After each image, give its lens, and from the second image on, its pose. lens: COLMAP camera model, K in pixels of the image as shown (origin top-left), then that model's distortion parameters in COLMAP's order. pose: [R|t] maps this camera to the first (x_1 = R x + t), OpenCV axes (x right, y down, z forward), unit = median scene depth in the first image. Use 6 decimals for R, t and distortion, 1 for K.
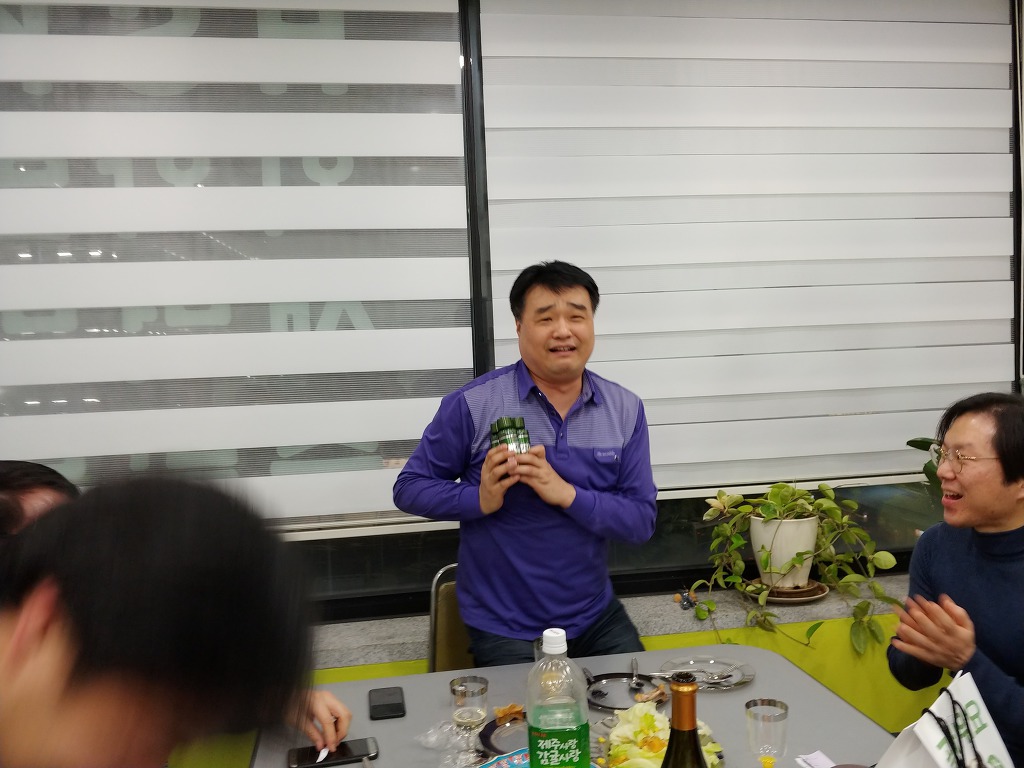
lens RADIAL K [[902.3, 0, 512.0], [0, 902.3, 384.0], [0, 0, 1]] dist [0.064662, -0.161215]
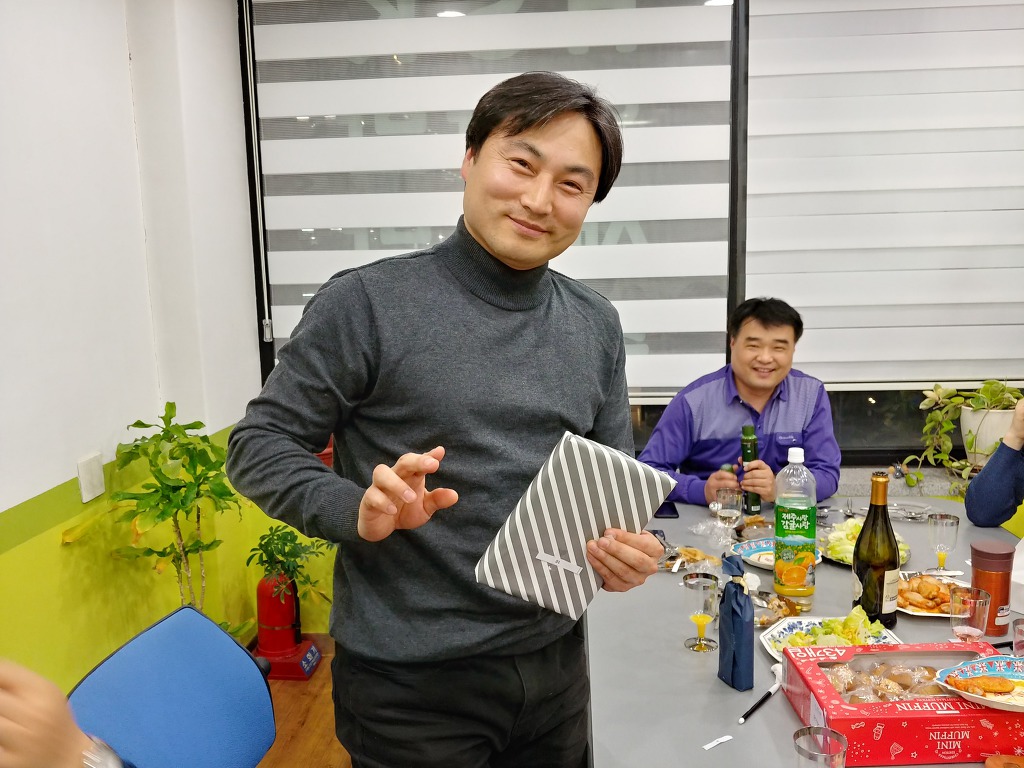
lens RADIAL K [[903.5, 0, 515.5], [0, 903.5, 395.5], [0, 0, 1]] dist [0.003208, -0.017471]
pose [[0.971480, 0.049040, -0.231996, -0.031431], [-0.021384, 0.992513, 0.120255, 0.002275], [0.236156, -0.111864, 0.965255, -0.285191]]
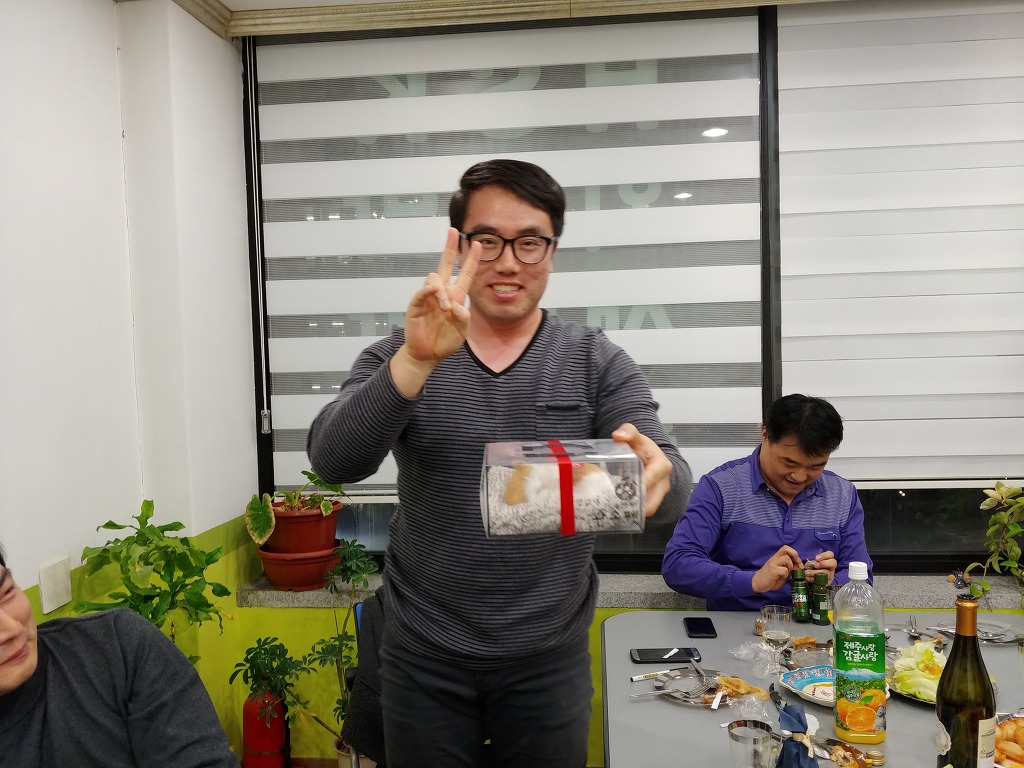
lens RADIAL K [[897.8, 0, 507.3], [0, 897.8, 393.3], [0, 0, 1]] dist [0.038377, -0.098814]
pose [[0.962535, 0.024839, -0.270019, -0.045376], [-0.020801, 0.999625, 0.017803, 0.006860], [0.270360, -0.011519, 0.962690, -0.183527]]
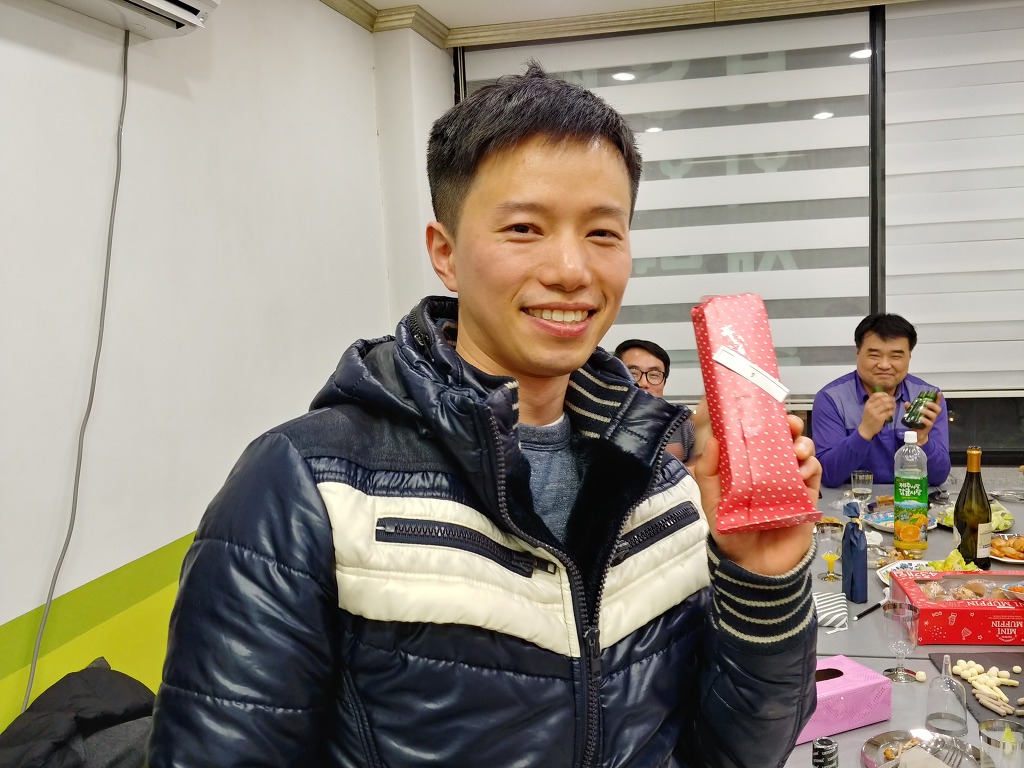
lens RADIAL K [[897.3, 0, 534.0], [0, 897.3, 398.7], [0, 0, 1]] dist [-0.005906, -0.008661]
pose [[0.924533, 0.045595, -0.378364, 0.010709], [-0.008471, 0.995030, 0.099210, 0.006764], [0.381007, -0.088518, 0.920325, -0.517492]]
